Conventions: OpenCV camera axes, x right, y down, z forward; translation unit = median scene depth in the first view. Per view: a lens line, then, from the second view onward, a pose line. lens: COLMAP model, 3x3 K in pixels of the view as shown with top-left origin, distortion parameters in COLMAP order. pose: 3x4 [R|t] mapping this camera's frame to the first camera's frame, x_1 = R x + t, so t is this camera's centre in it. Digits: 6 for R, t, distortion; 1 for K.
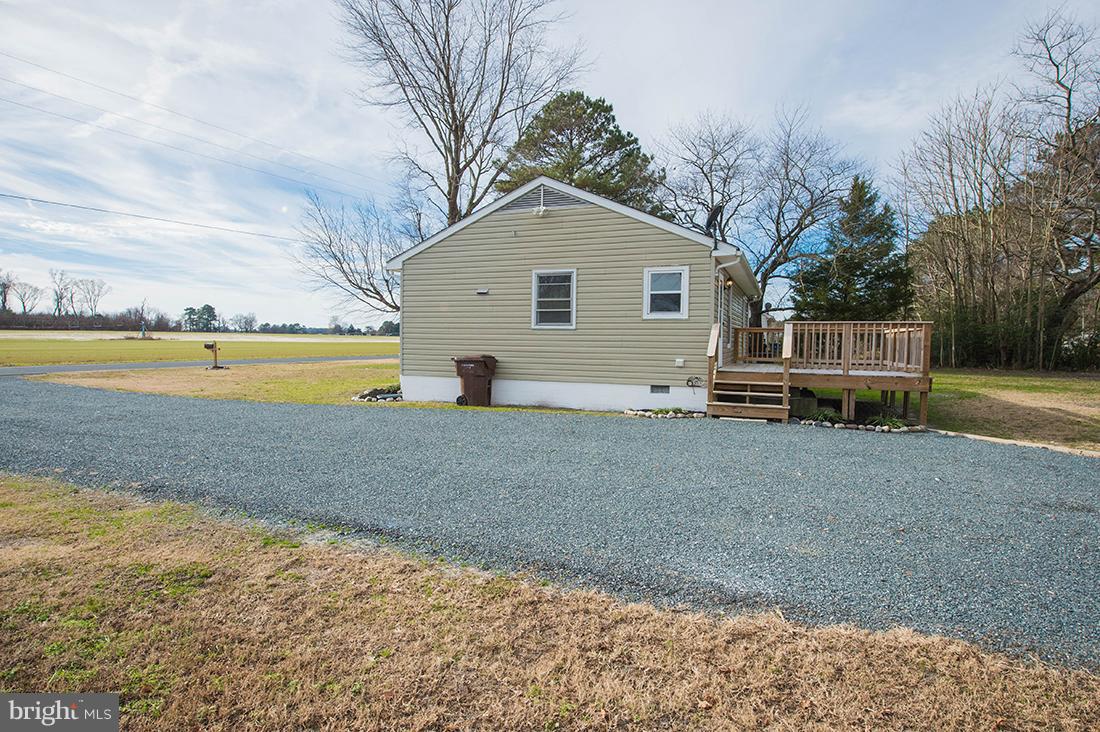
lens RADIAL K [[575.1, 0, 550.0], [0, 575.1, 366.0], [0, 0, 1]] dist [-0.005747, -0.002134]
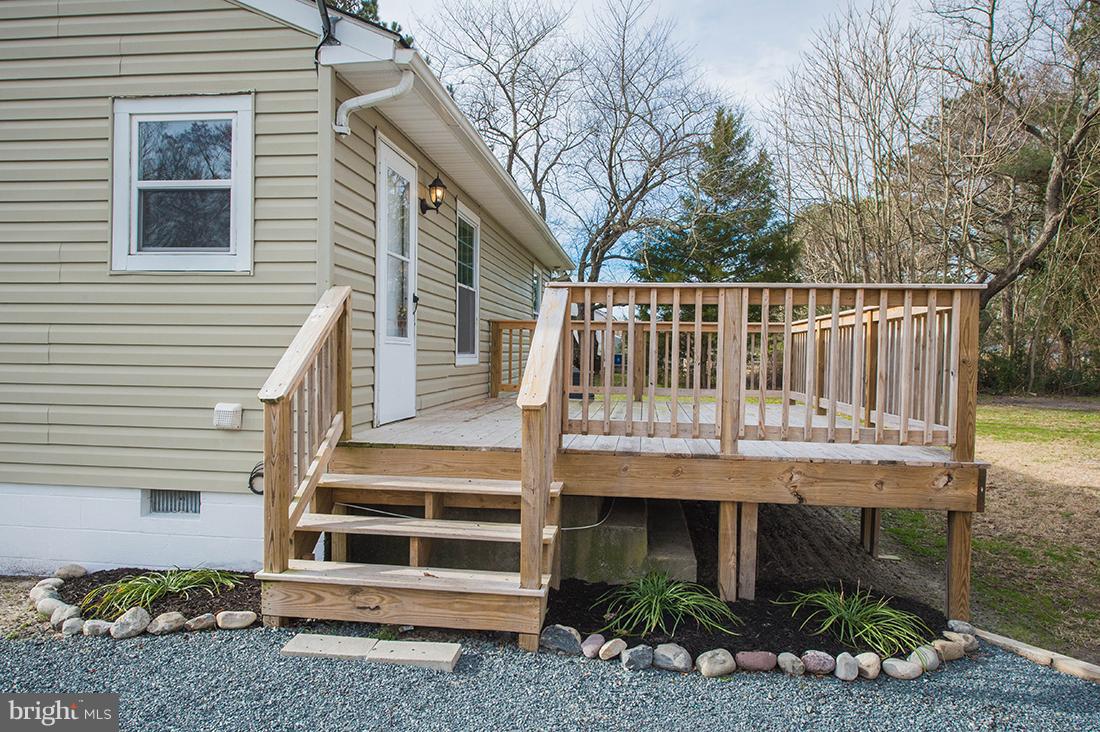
lens RADIAL K [[757.1, 0, 550.0], [0, 757.1, 366.0], [0, 0, 1]] dist [0.006681, 0.001896]
pose [[0.963120, -0.000847, 0.269070, 0.277138], [0.007544, 0.999687, -0.023856, -0.020942], [-0.268966, 0.025006, 0.962825, 0.559883]]
